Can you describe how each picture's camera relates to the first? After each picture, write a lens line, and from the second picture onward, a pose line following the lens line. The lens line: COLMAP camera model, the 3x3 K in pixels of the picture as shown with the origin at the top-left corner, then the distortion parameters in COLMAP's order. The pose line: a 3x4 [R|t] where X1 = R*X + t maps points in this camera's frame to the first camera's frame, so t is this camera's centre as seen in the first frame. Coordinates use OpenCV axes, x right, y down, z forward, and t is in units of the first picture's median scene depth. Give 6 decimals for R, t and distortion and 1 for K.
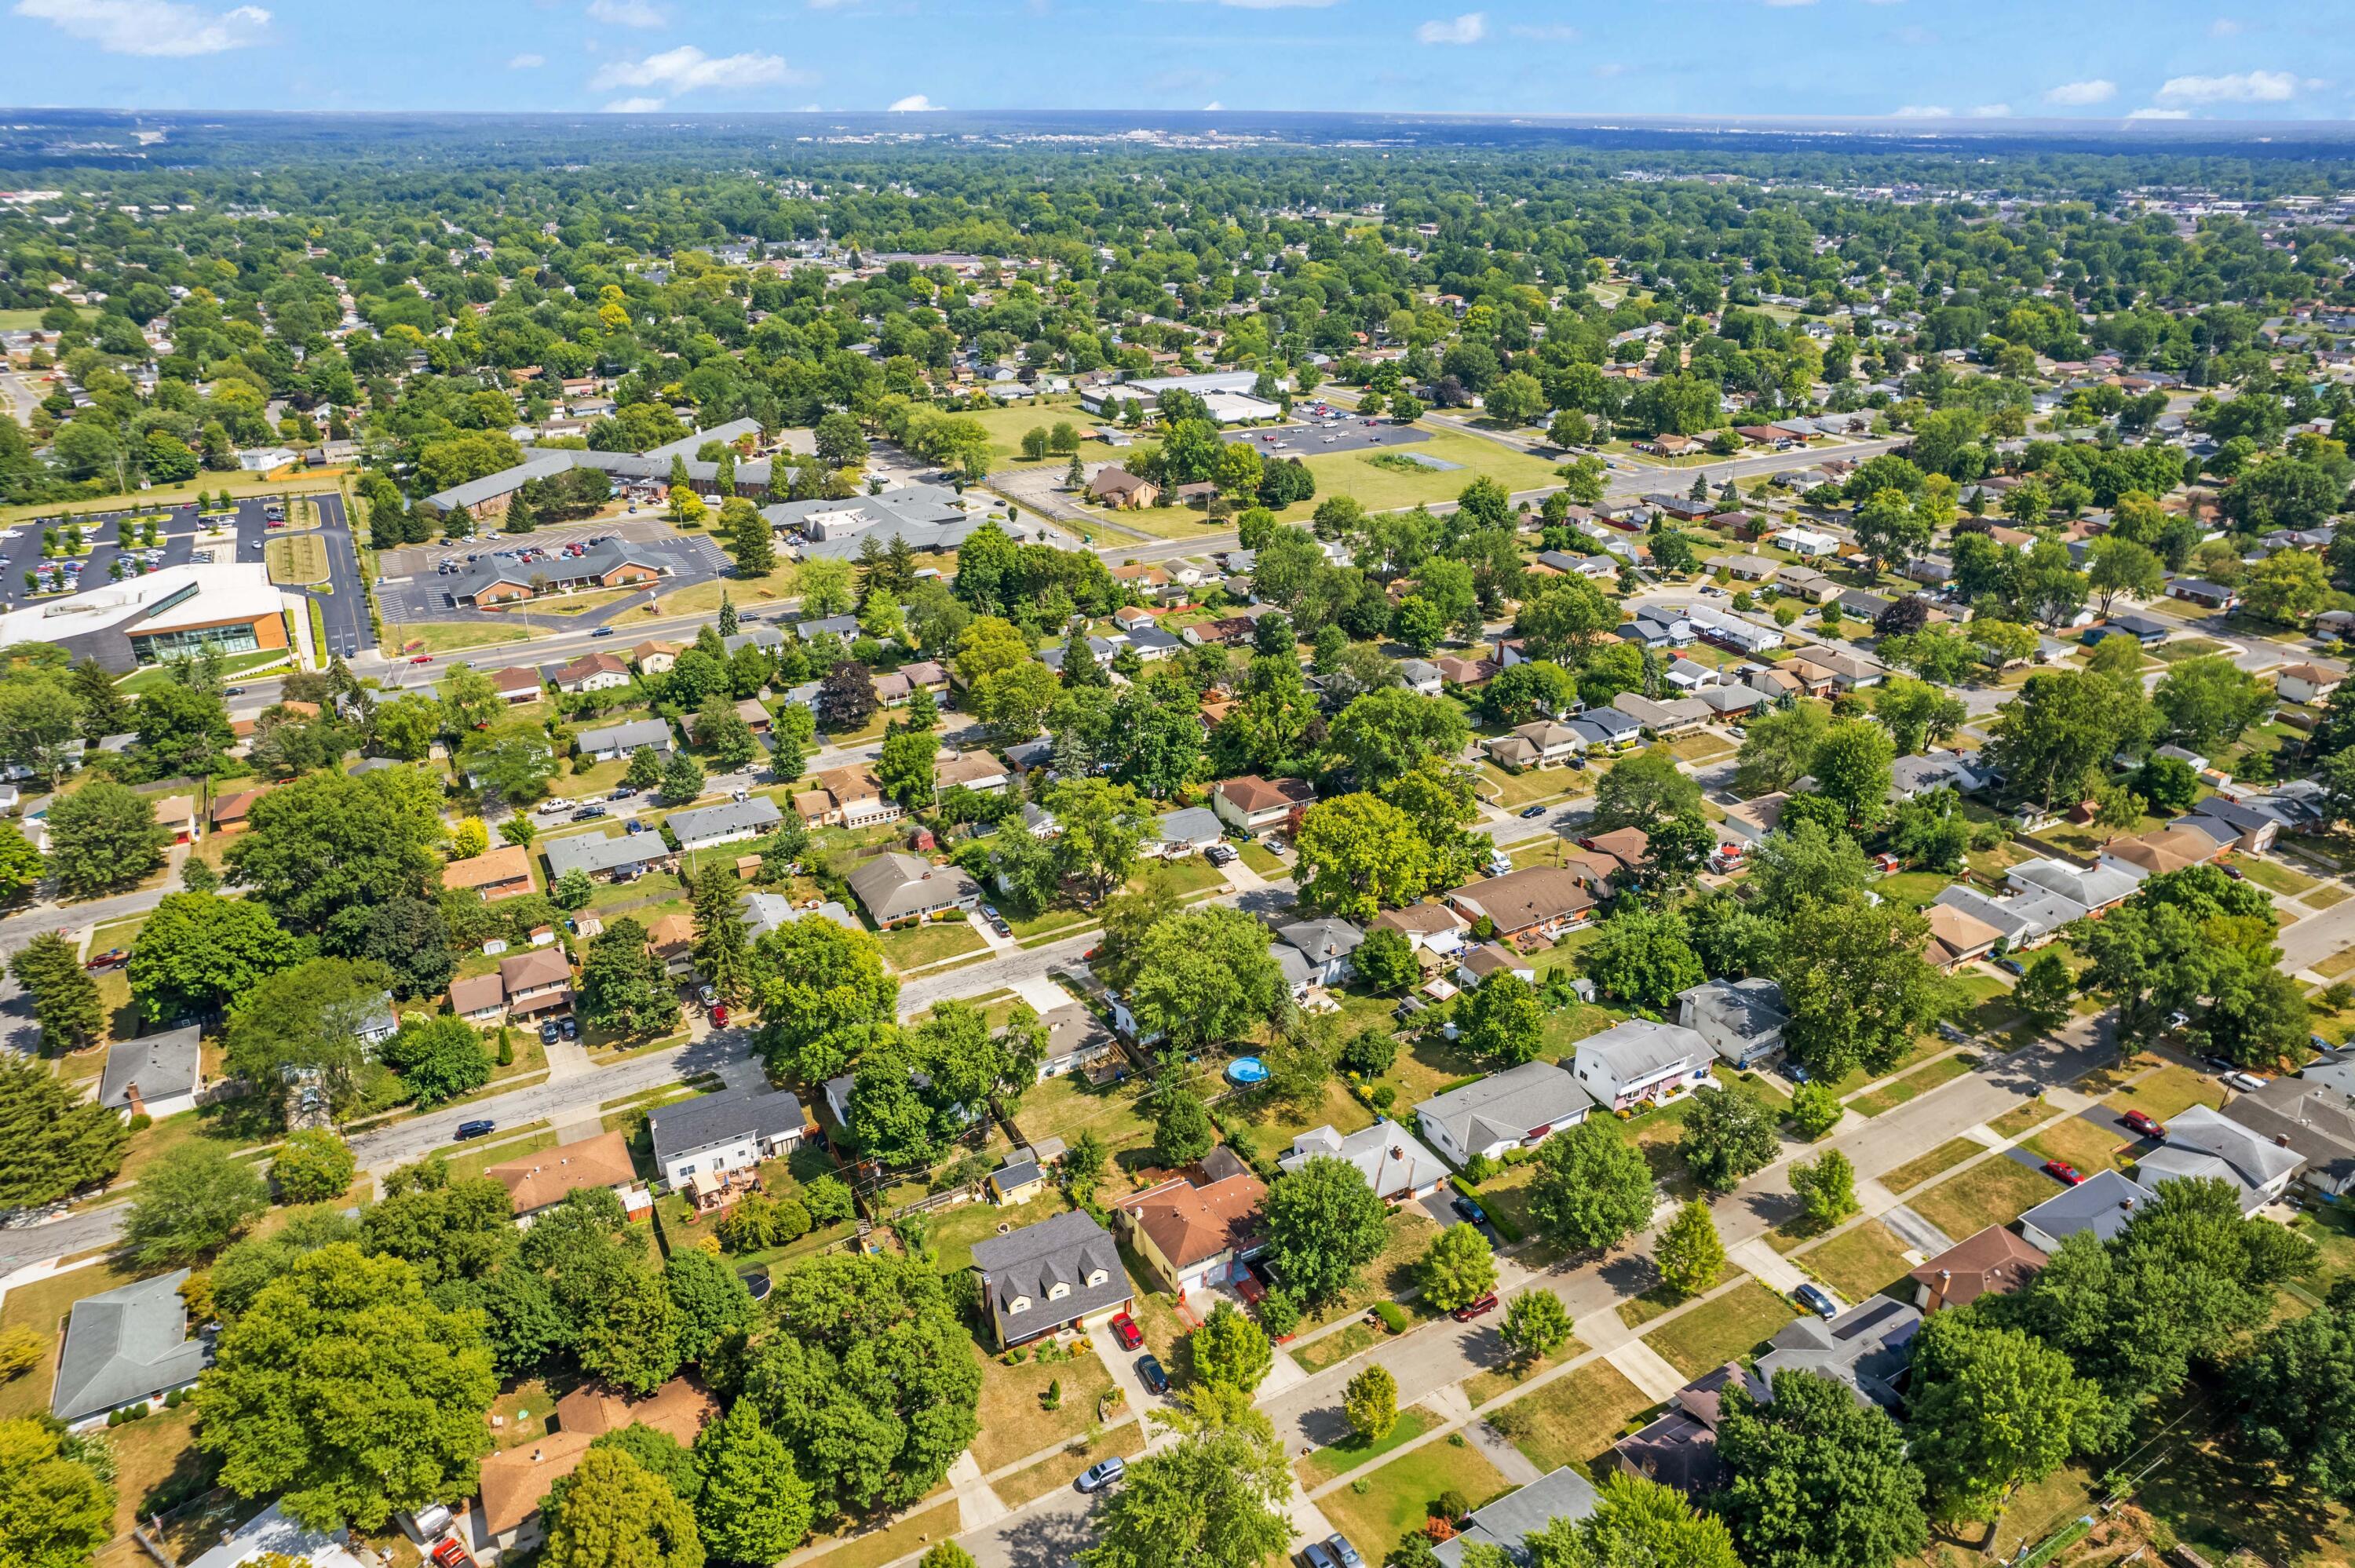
lens RADIAL K [[1502.1, 0, 1188.5], [0, 1502.1, 815.1], [0, 0, 1]] dist [-0.058637, 0.057775]
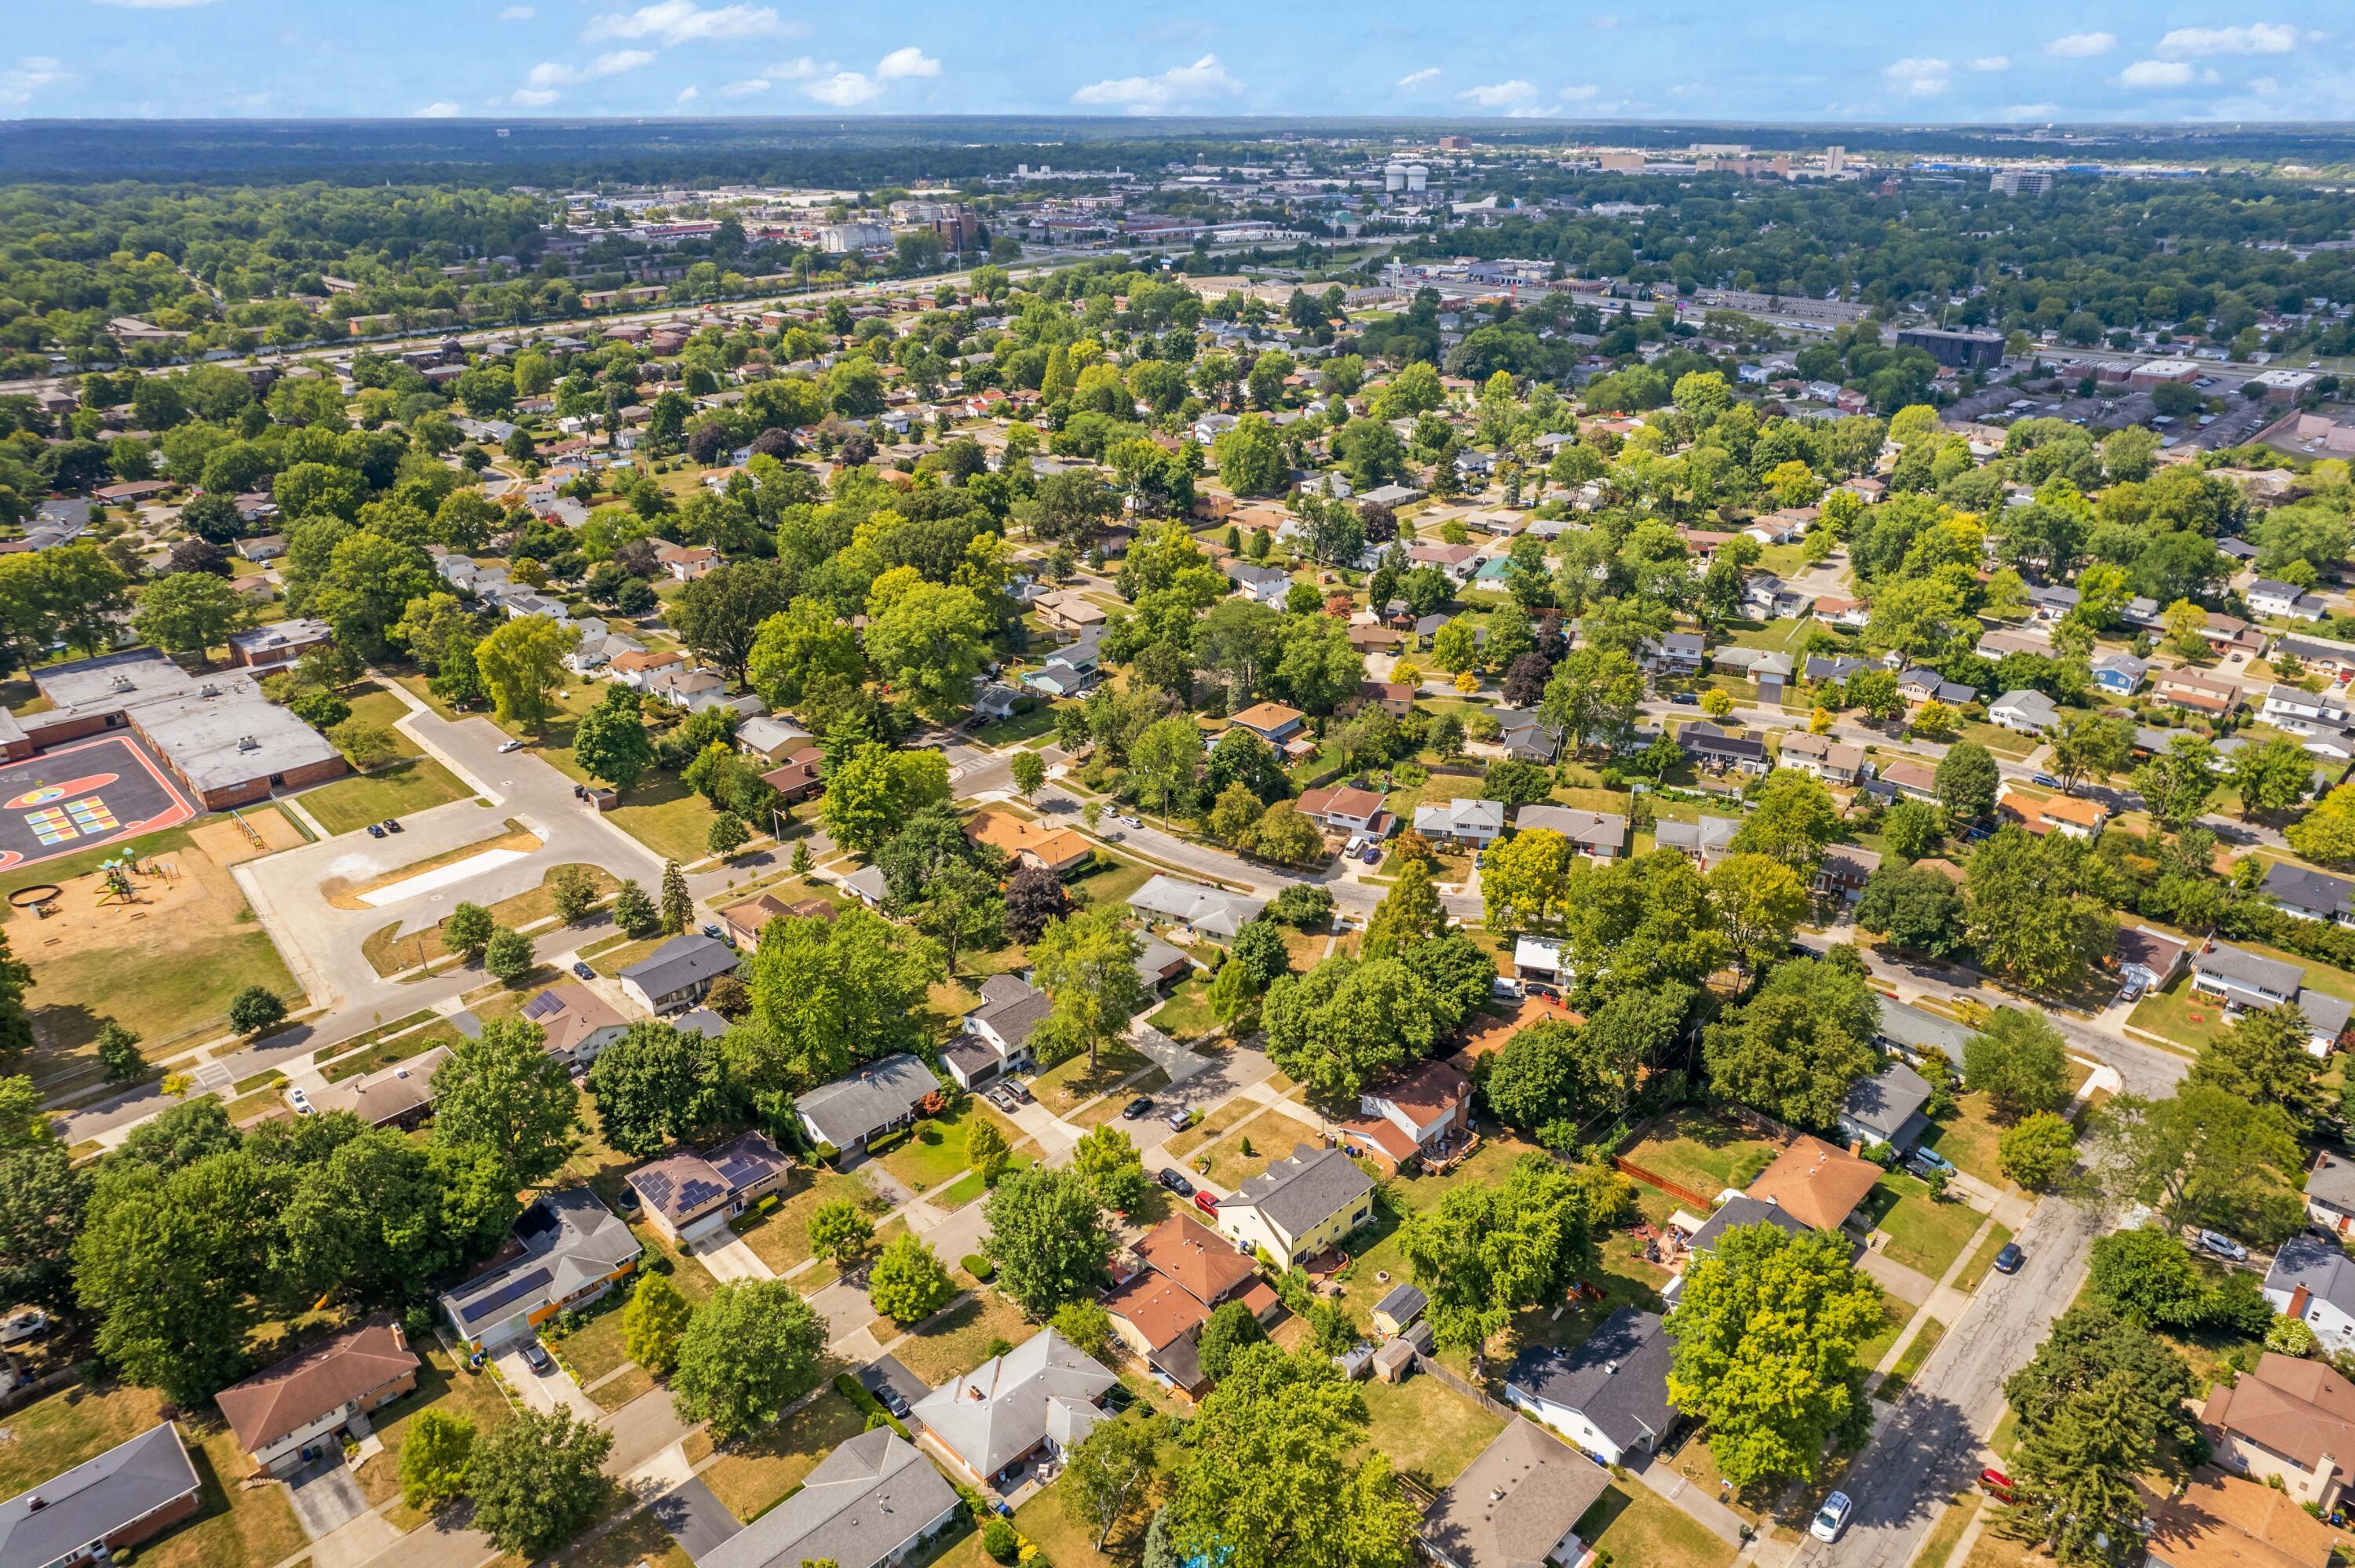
lens RADIAL K [[1510.8, 0, 1189.3], [0, 1510.8, 791.2], [0, 0, 1]] dist [-0.087806, 0.086235]
pose [[-0.961550, 0.113233, -0.250199, 0.181580], [-0.121940, 0.640278, 0.758403, -0.575009], [0.246073, 0.759752, -0.601852, 1.185284]]
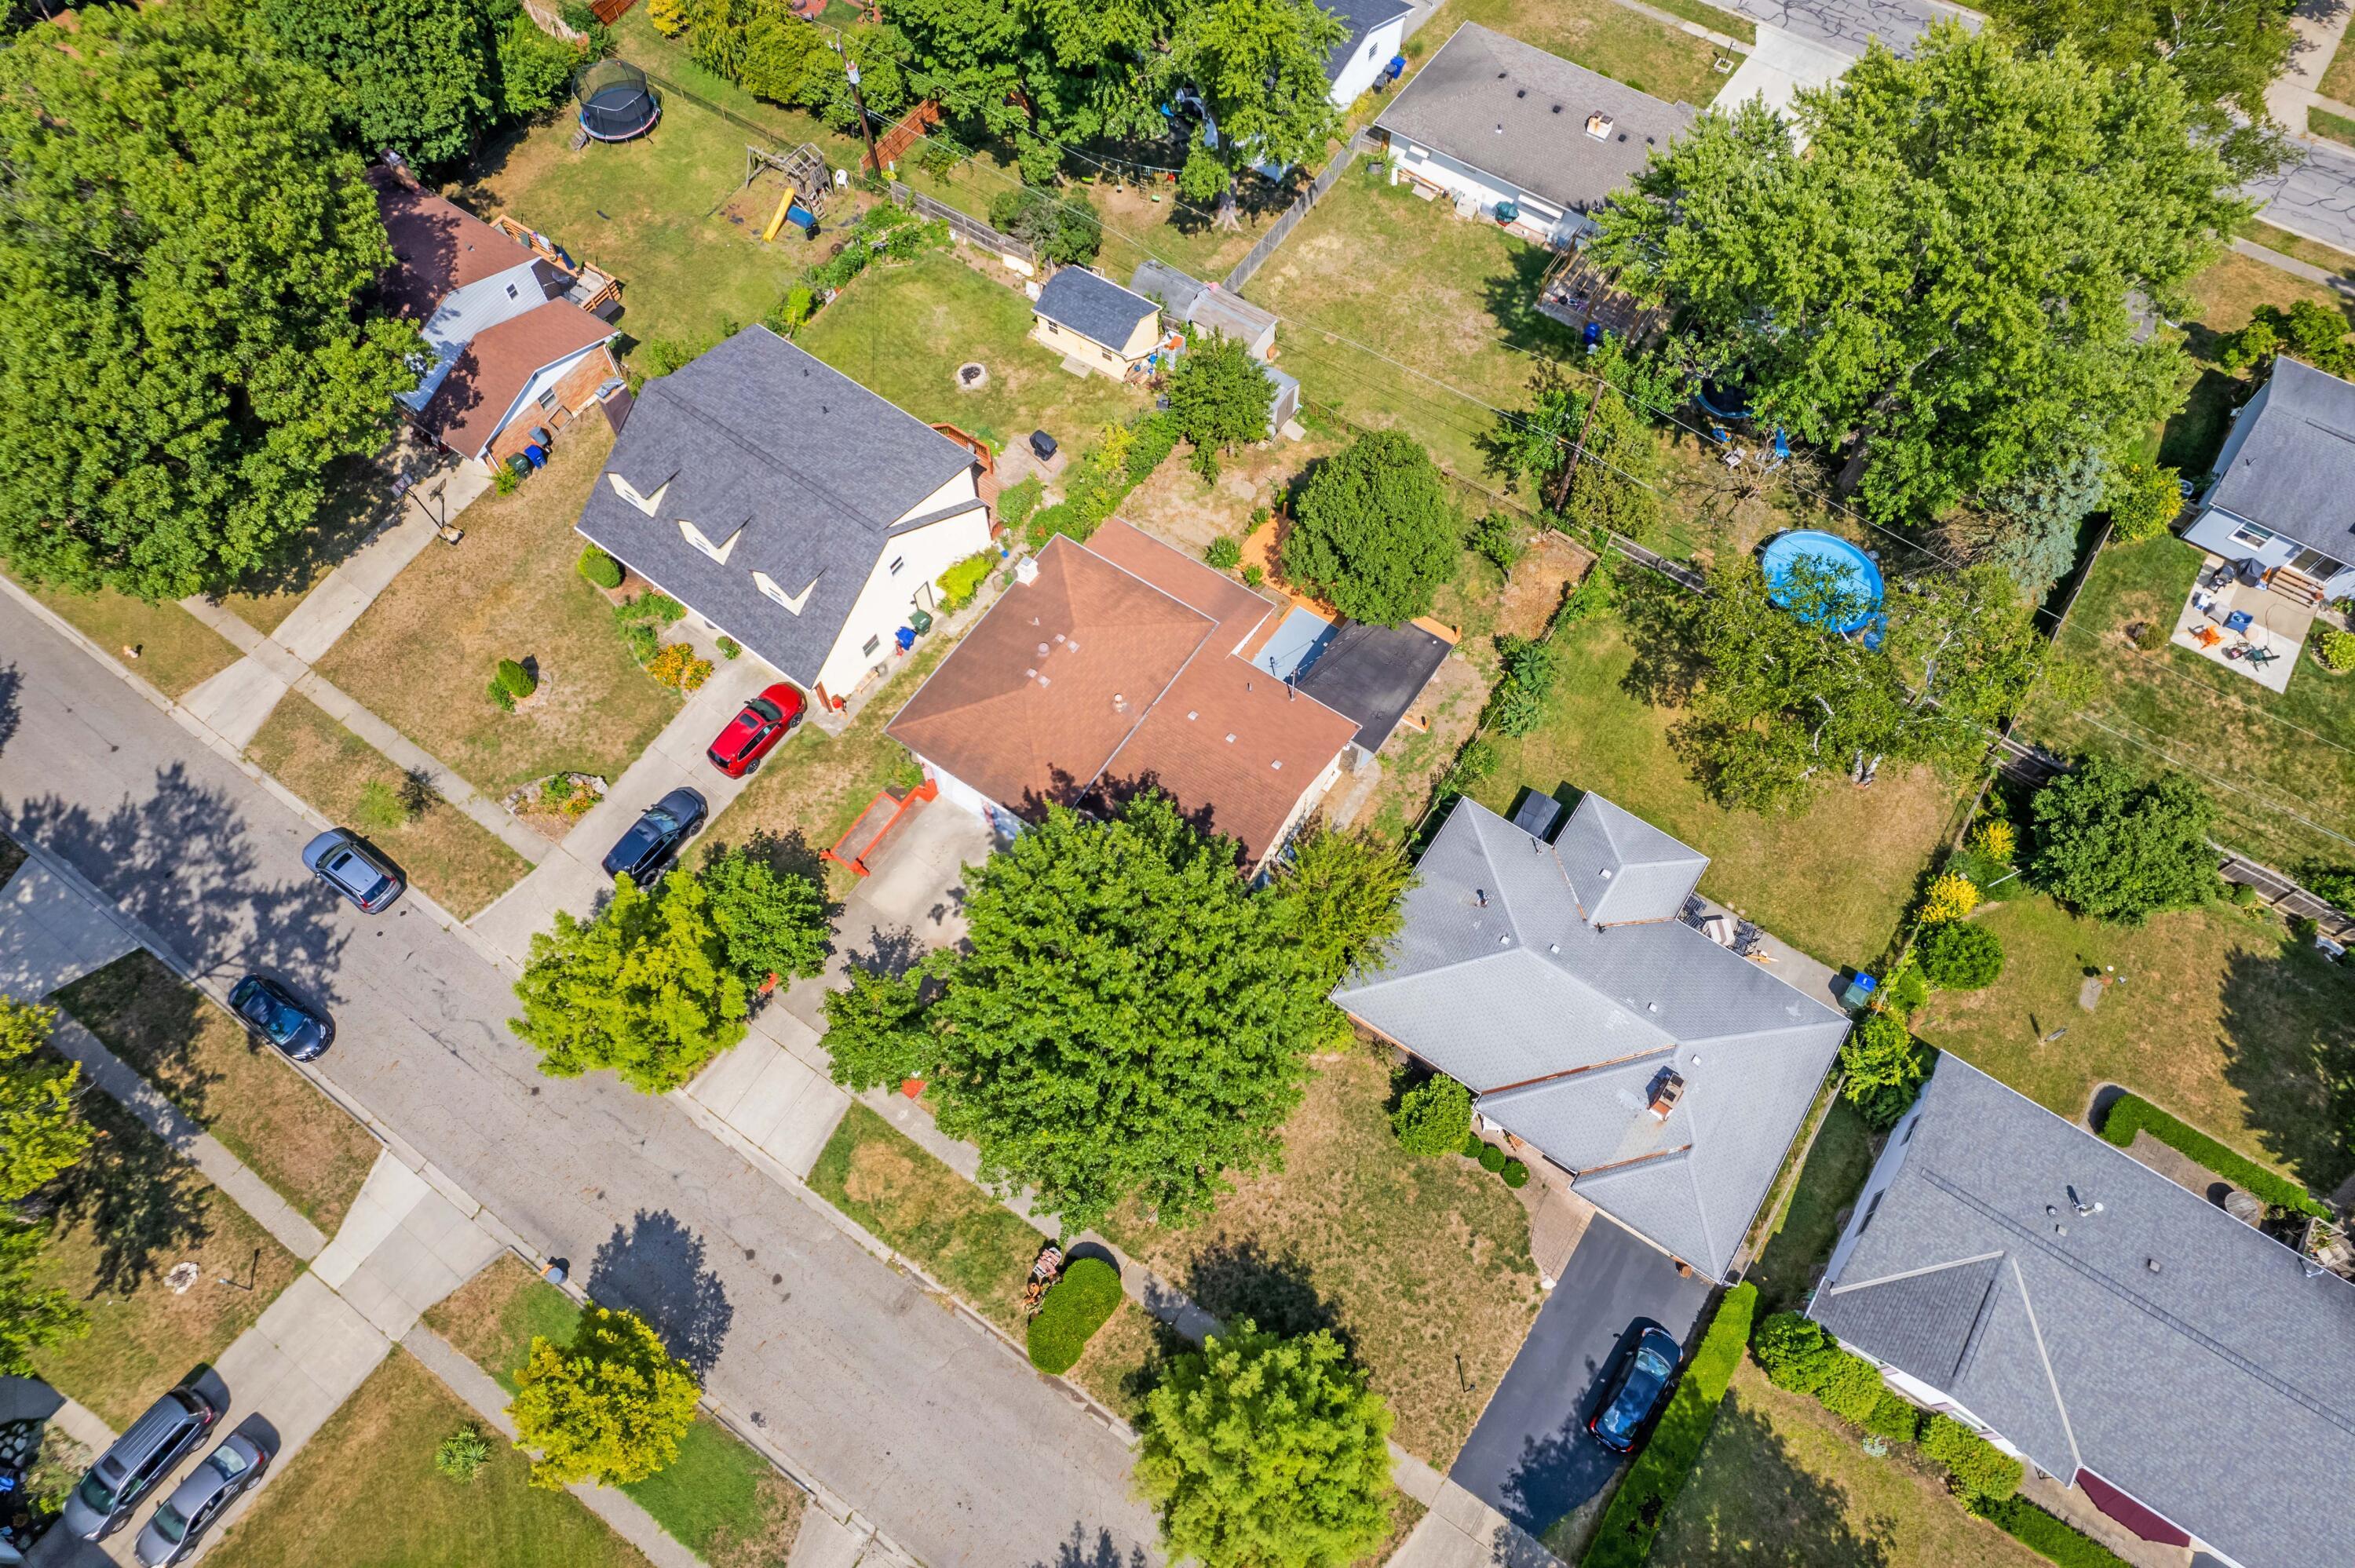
lens RADIAL K [[1510.8, 0, 1189.3], [0, 1510.8, 791.2], [0, 0, 1]] dist [-0.087806, 0.086235]
pose [[0.442939, 0.798234, -0.408200, 0.160040], [-0.390039, 0.581522, 0.713934, 0.011988], [0.807264, -0.157016, 0.568921, 0.710763]]
